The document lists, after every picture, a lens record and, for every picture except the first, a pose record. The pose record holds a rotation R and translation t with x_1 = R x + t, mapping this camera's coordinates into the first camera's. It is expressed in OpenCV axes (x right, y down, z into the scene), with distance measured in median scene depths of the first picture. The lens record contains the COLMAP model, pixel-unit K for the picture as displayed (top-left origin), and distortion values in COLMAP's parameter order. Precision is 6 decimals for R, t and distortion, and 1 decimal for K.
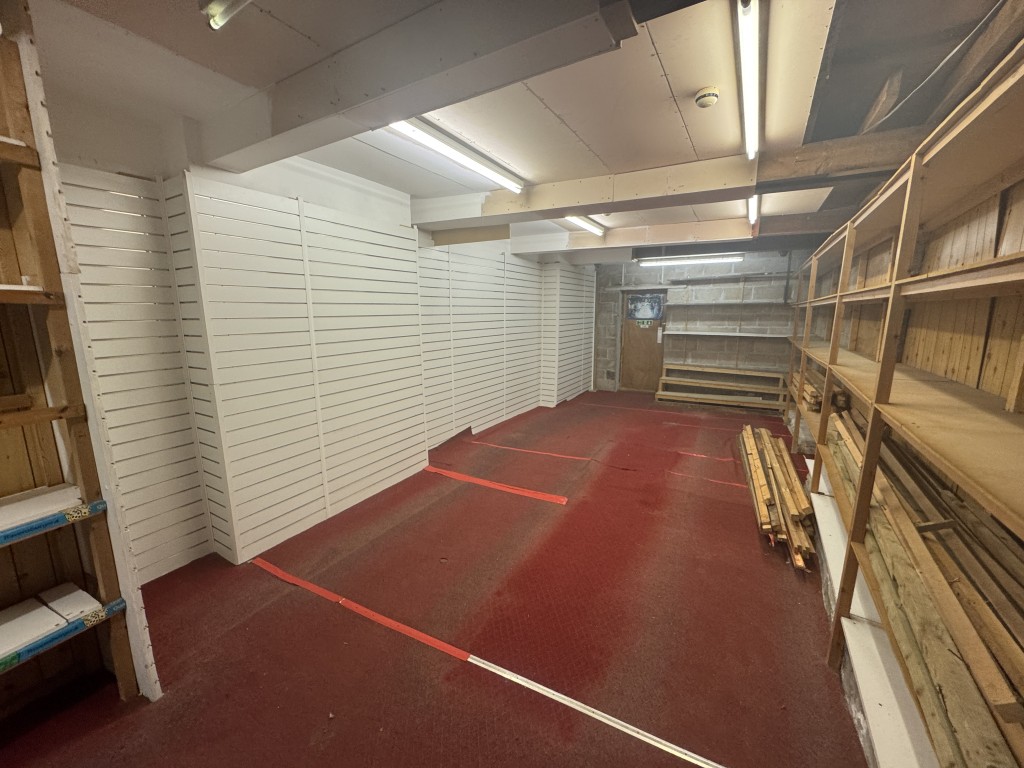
lens RADIAL K [[408.1, 0, 509.8], [0, 408.1, 385.6], [0, 0, 1]] dist [-0.000855, -0.000082]
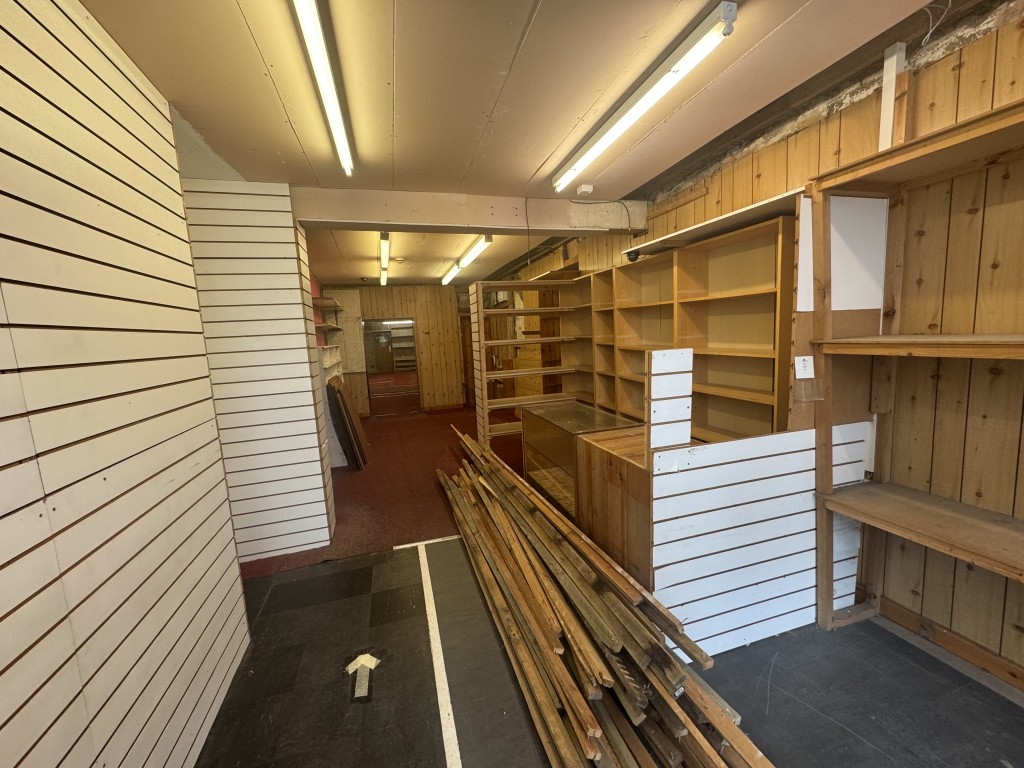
lens RADIAL K [[408.1, 0, 511.1], [0, 408.1, 384.1], [0, 0, 1]] dist [-0.000855, -0.000082]
pose [[0.668431, -0.115530, 0.734747, -1.084324], [0.176366, 0.984308, -0.005678, 0.257607], [-0.722562, 0.133379, 0.678318, -1.331278]]
